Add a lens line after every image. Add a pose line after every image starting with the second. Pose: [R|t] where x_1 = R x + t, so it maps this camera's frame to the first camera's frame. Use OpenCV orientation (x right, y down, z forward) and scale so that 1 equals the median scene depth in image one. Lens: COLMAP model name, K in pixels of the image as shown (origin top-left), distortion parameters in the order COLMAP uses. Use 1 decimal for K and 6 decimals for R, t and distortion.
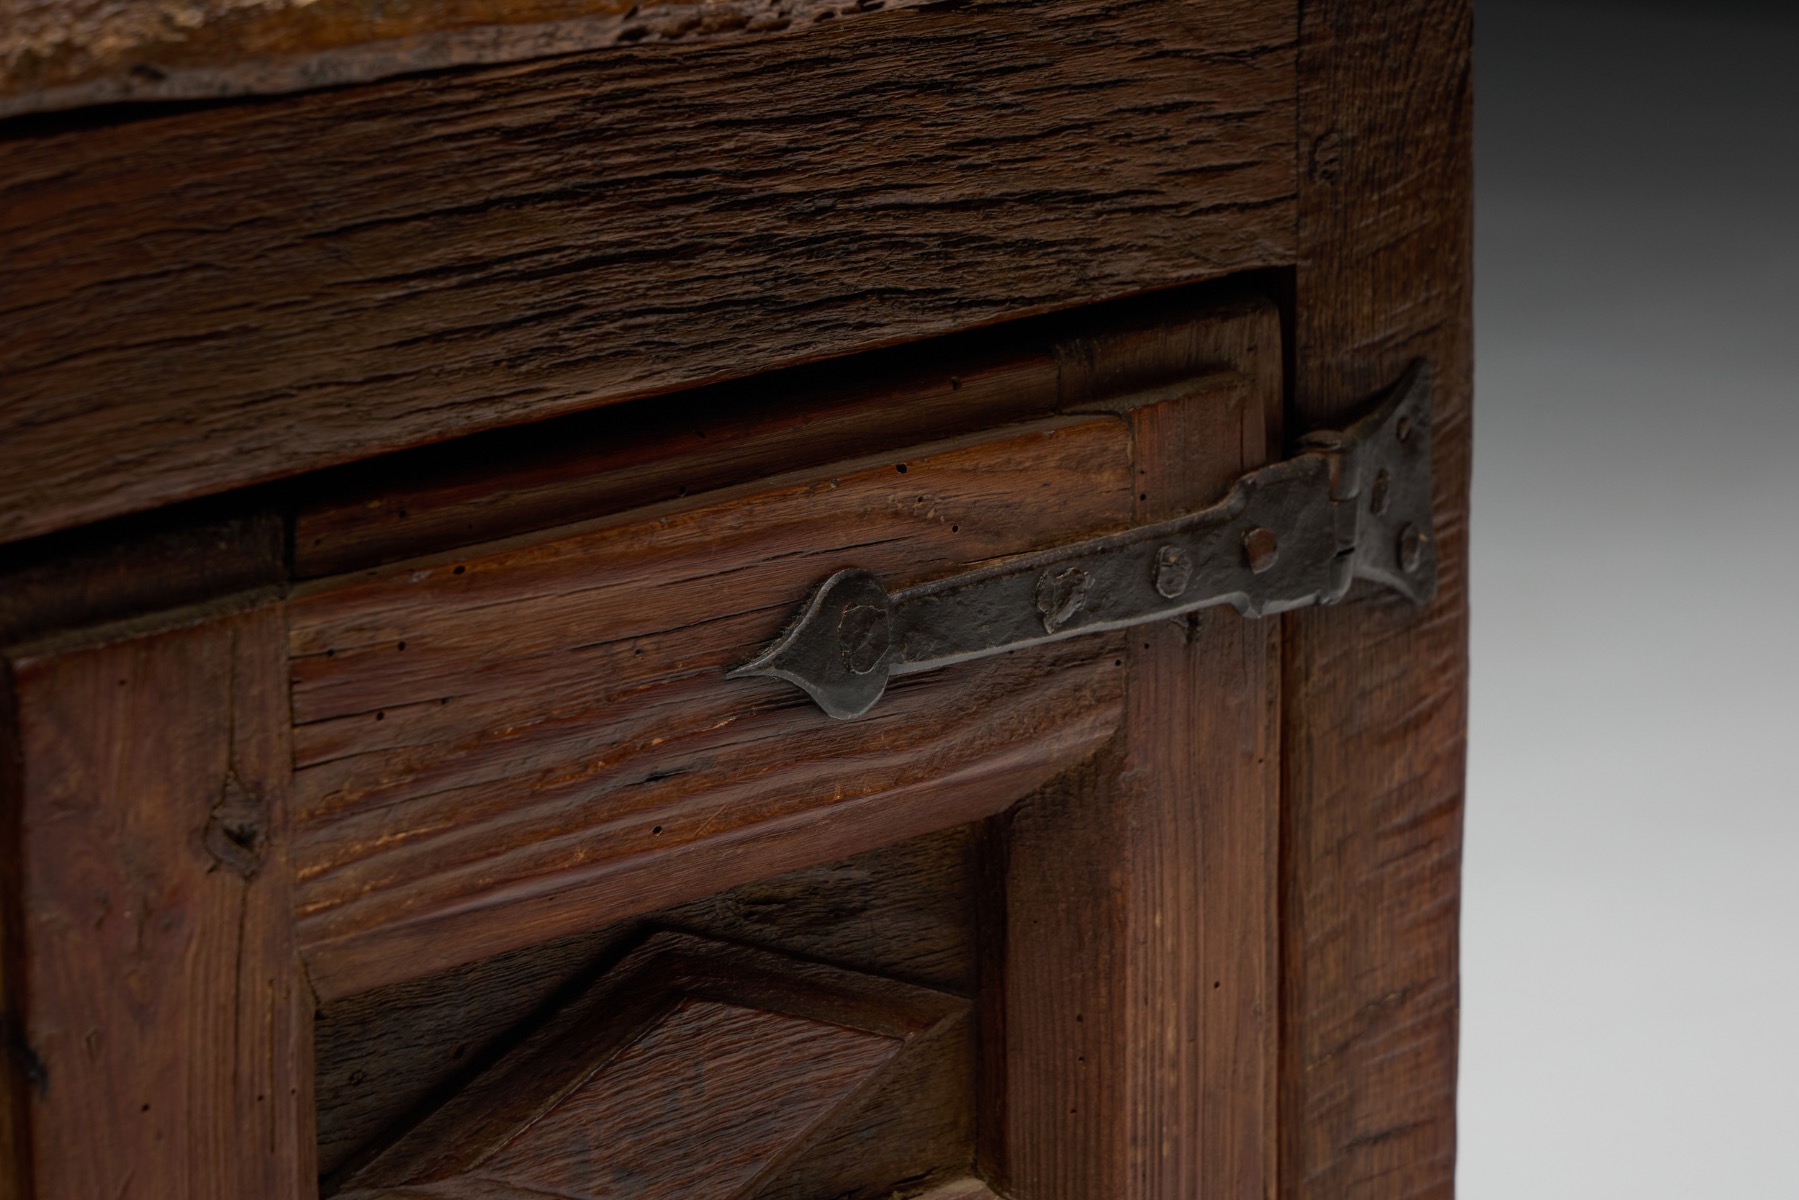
lens RADIAL K [[5088.3, 0, 896.3], [0, 5088.3, 598.7], [0, 0, 1]] dist [-0.044359, 0.000000]
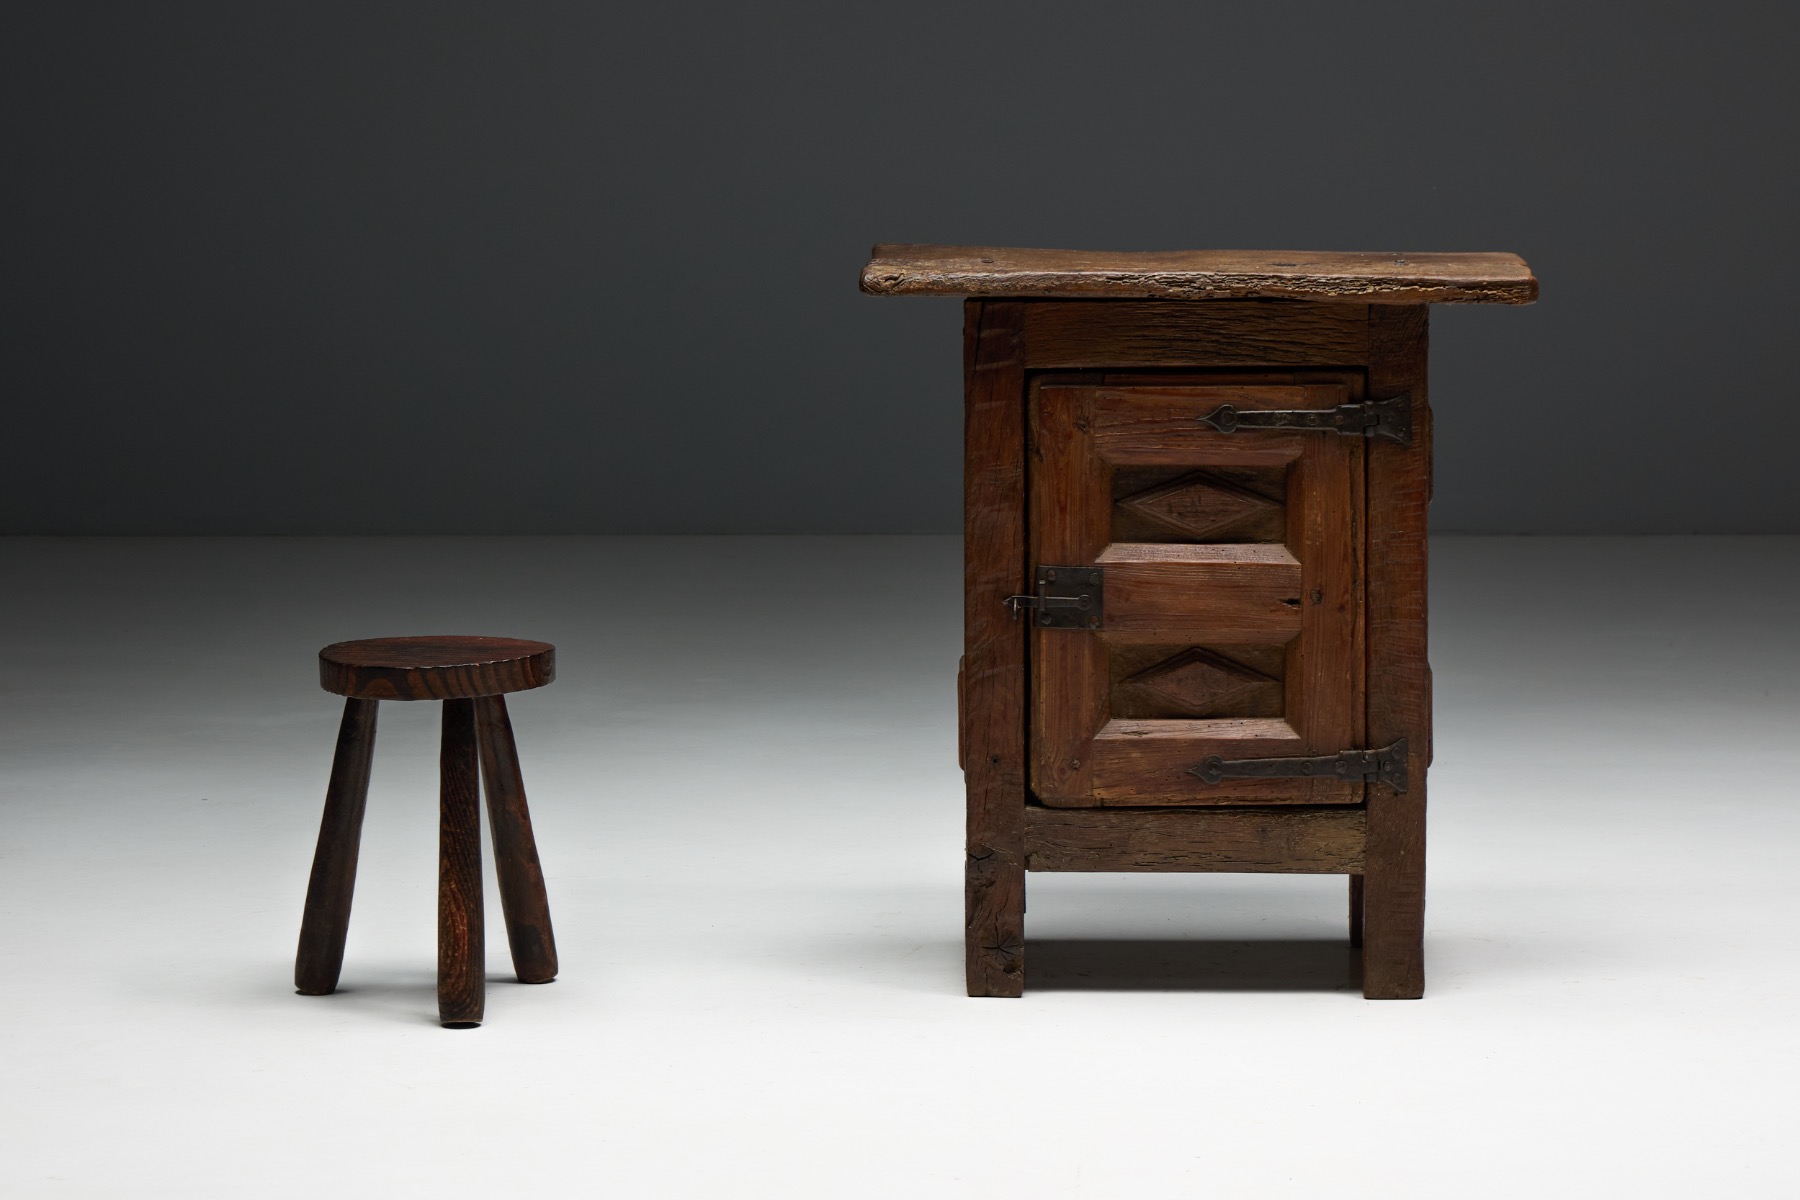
lens RADIAL K [[5091.1, 0, 900.8], [0, 5091.1, 594.6], [0, 0, 1]] dist [-0.044359, 0.000000]
pose [[0.667889, 0.102013, -0.737236, 3.637289], [-0.179131, 0.983476, -0.026196, 0.382618], [0.722382, 0.149558, 0.675127, -2.755765]]
